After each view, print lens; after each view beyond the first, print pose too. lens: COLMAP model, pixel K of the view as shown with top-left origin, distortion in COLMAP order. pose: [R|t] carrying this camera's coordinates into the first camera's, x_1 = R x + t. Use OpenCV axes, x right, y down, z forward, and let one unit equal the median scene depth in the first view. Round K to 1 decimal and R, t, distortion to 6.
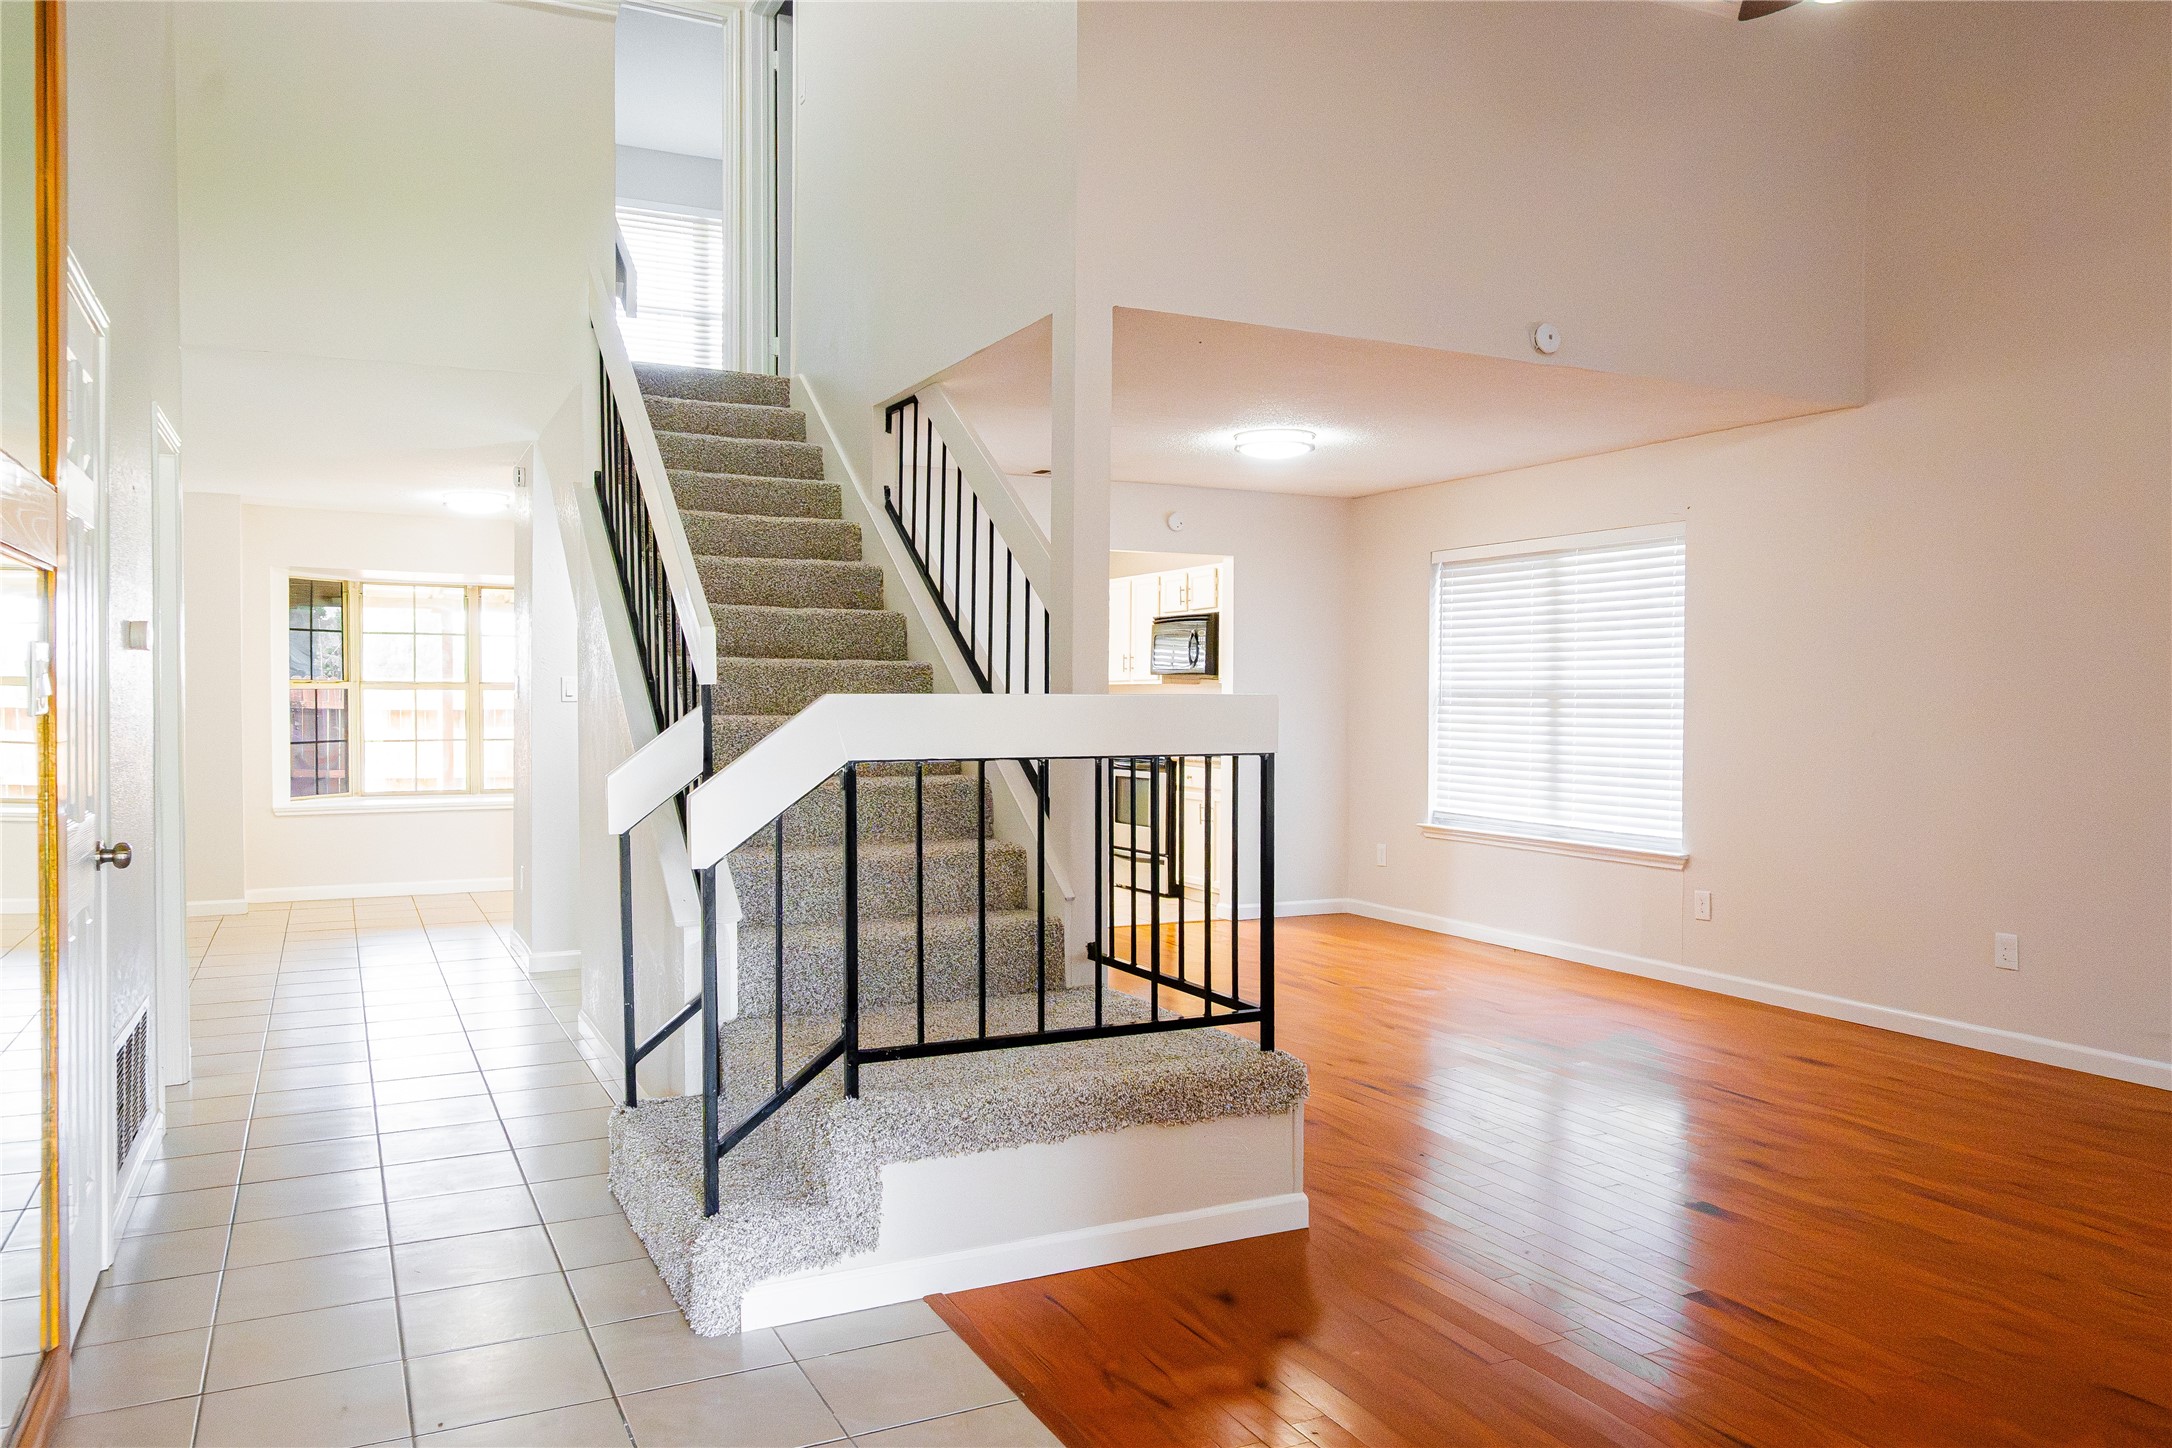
lens RADIAL K [[1495.2, 0, 1086.0], [0, 1495.2, 724.0], [0, 0, 1]] dist [-0.002745, -0.001455]
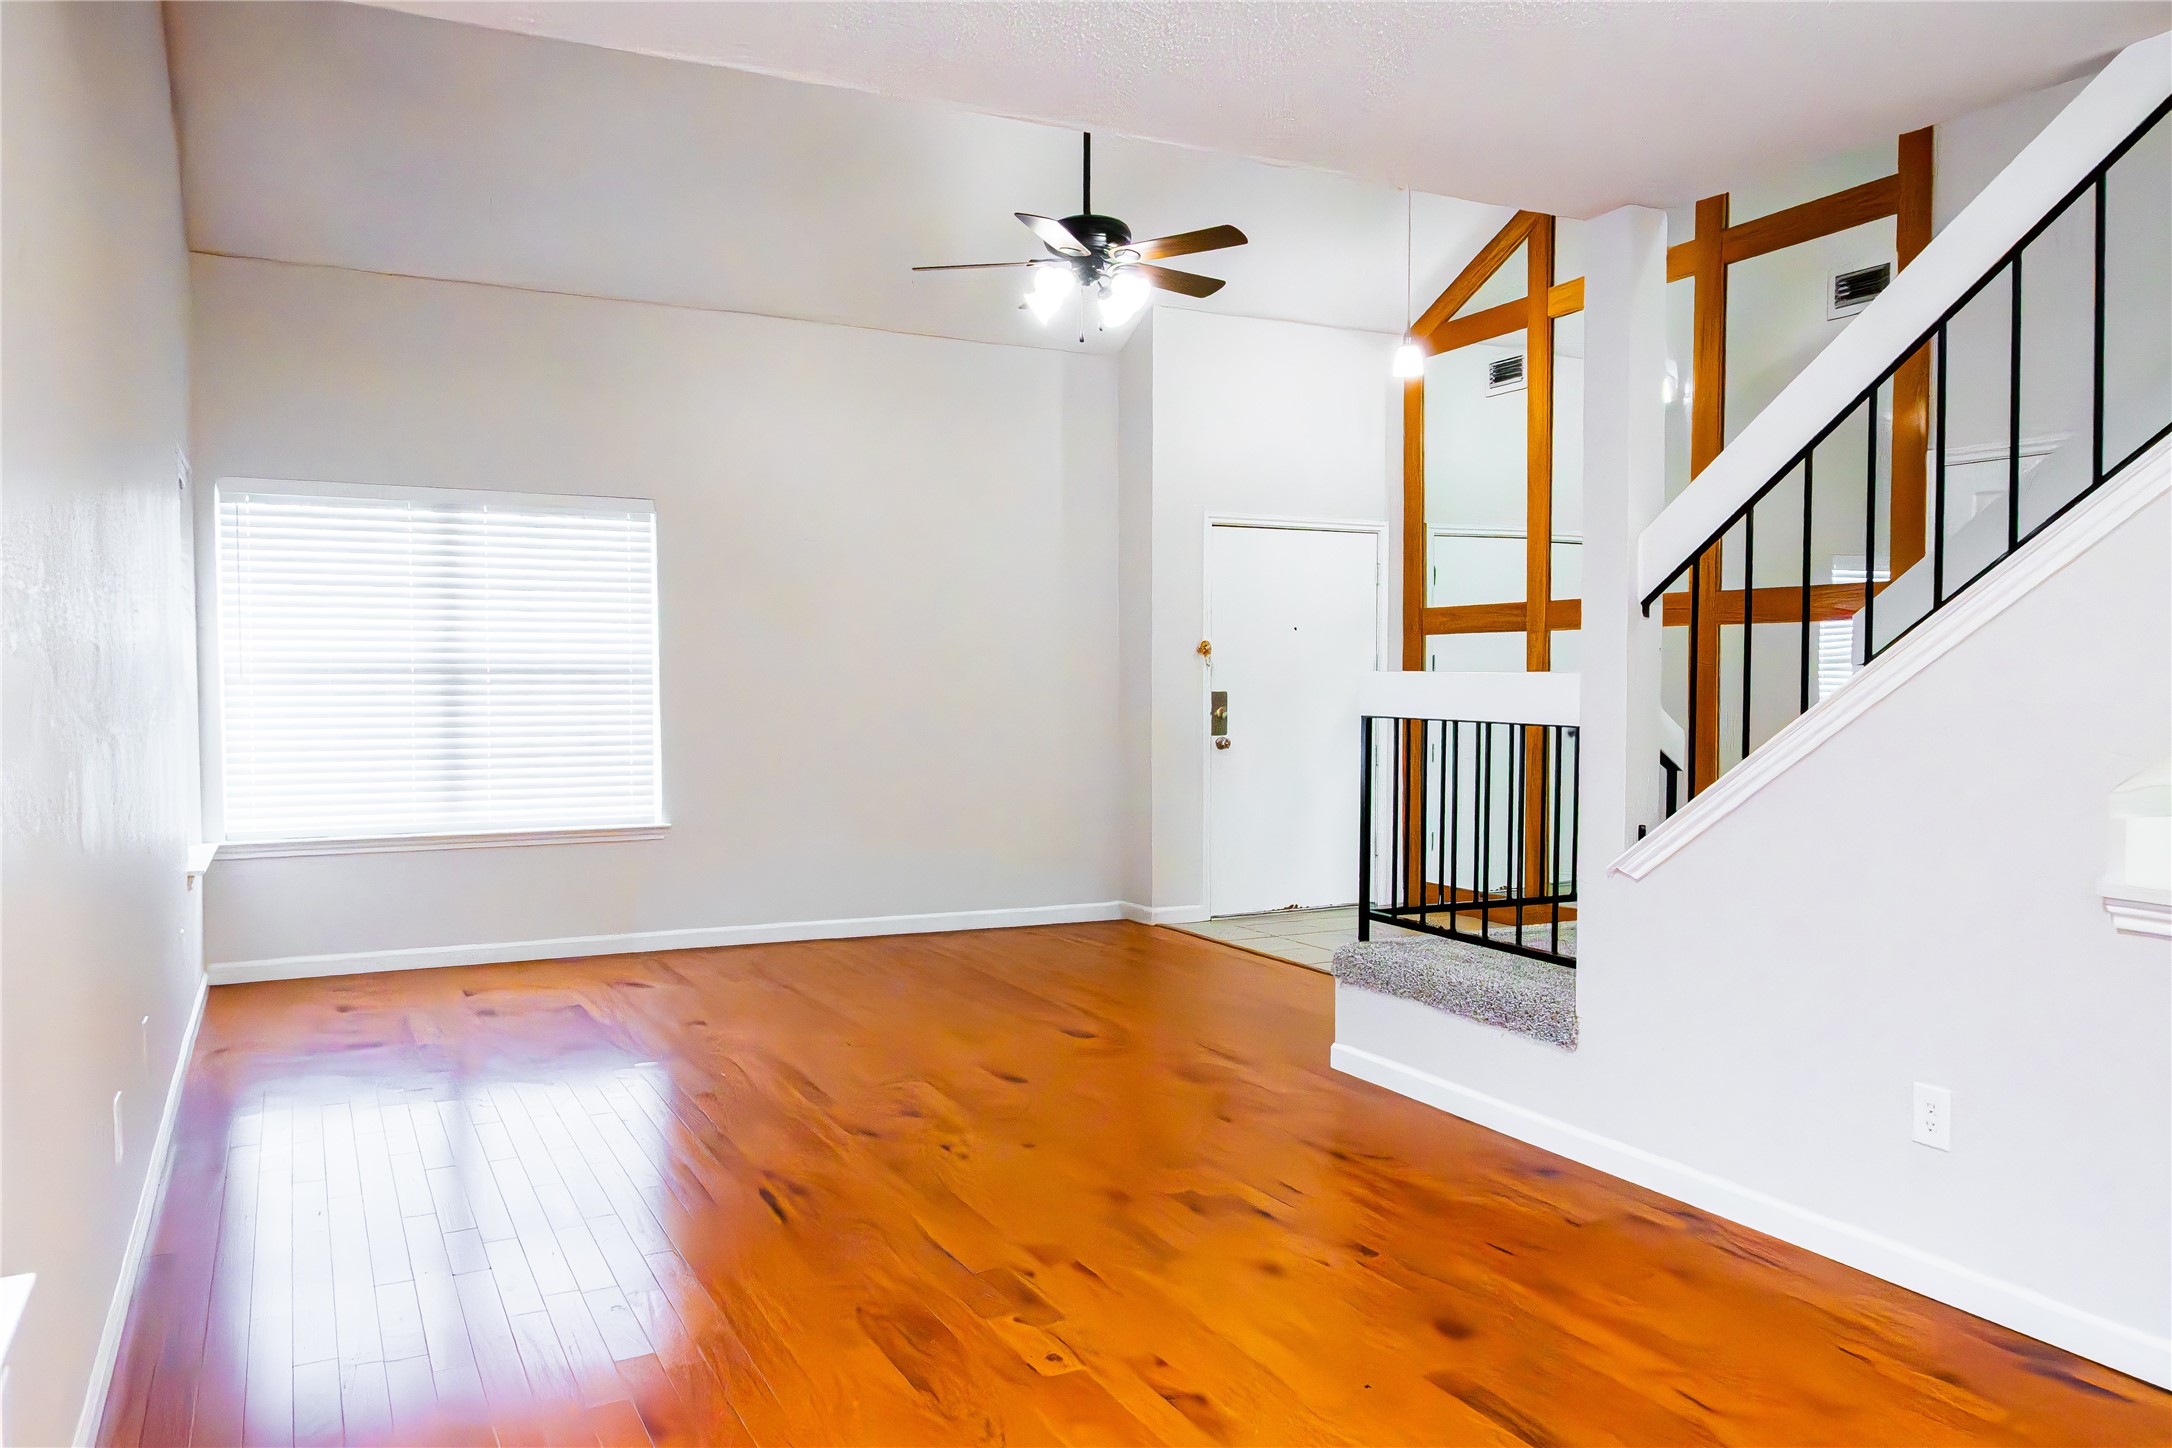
lens RADIAL K [[1555.3, 0, 1086.0], [0, 1555.3, 724.0], [0, 0, 1]] dist [0.031679, 0.000022]
pose [[-0.004424, -0.036281, 0.999332, -0.619850], [0.018690, 0.999164, 0.036358, -0.015007], [-0.999816, 0.018838, -0.003742, 0.673174]]
